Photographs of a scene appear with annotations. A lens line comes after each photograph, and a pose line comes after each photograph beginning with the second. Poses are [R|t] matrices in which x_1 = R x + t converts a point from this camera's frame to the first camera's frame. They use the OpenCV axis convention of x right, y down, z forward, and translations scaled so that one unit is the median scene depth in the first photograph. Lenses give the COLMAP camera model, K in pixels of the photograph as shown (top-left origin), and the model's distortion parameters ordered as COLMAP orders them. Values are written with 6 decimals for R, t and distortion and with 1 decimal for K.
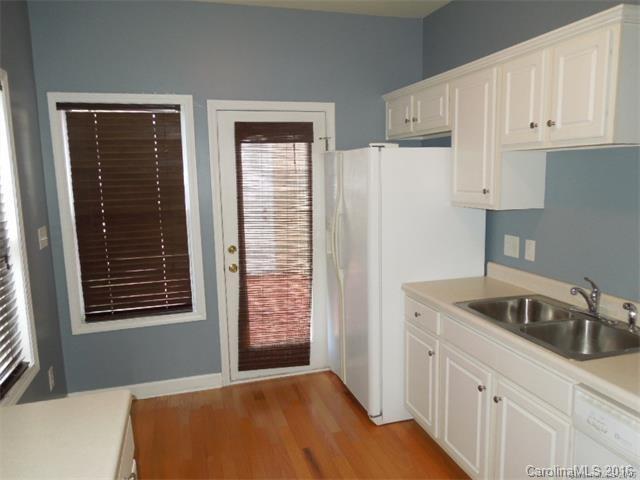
lens RADIAL K [[485.7, 0, 320.0], [0, 485.7, 240.0], [0, 0, 1]] dist [-0.000631, 0.000934]
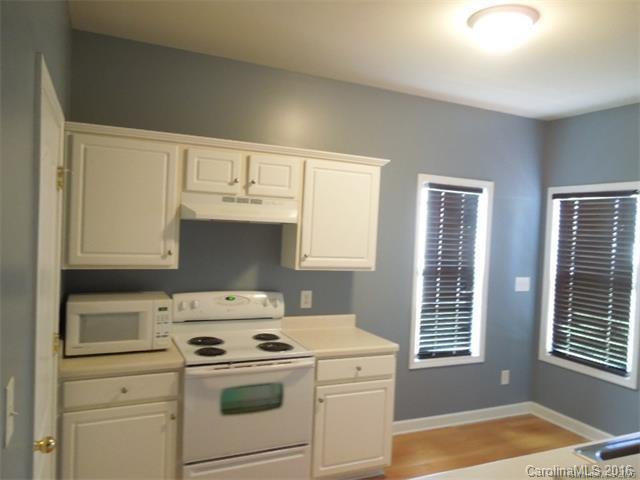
lens RADIAL K [[484.2, 0, 320.0], [0, 484.2, 240.0], [0, 0, 1]] dist [-0.015728, -0.003760]
pose [[0.129143, 0.054596, -0.990122, 0.764114], [-0.188173, 0.981690, 0.029587, -0.061817], [0.973608, 0.182493, 0.137052, 0.157933]]
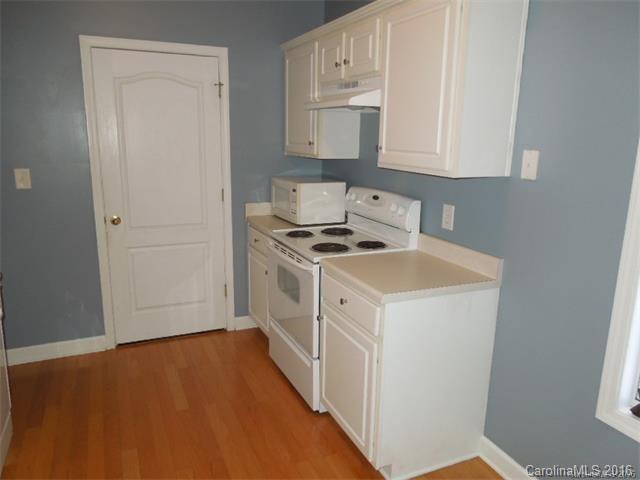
lens RADIAL K [[485.7, 0, 320.0], [0, 485.7, 240.0], [0, 0, 1]] dist [-0.000631, 0.000934]
pose [[-0.991492, 0.034185, -0.125601, -0.040958], [-0.013165, 0.933618, 0.358028, -0.132876], [0.129503, 0.356635, -0.925225, 1.023940]]
